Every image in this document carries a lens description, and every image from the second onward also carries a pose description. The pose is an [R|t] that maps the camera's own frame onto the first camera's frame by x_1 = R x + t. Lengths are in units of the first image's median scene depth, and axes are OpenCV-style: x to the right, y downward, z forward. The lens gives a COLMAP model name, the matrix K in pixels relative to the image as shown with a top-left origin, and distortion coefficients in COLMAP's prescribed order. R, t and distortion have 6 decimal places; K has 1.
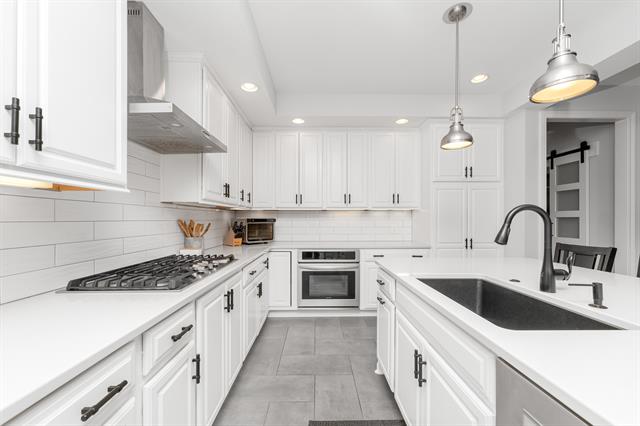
lens RADIAL K [[258.7, 0, 320.3], [0, 258.7, 219.4], [0, 0, 1]] dist [-0.001912, -0.000318]
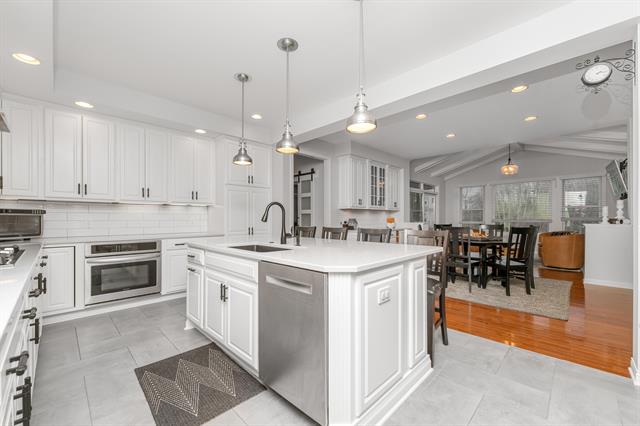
lens RADIAL K [[258.7, 0, 320.8], [0, 258.7, 221.4], [0, 0, 1]] dist [-0.001912, -0.000318]
pose [[0.711015, -0.007273, 0.703140, -0.135489], [-0.000648, 0.999939, 0.010998, 0.026380], [-0.703177, -0.008275, 0.710967, -0.252762]]
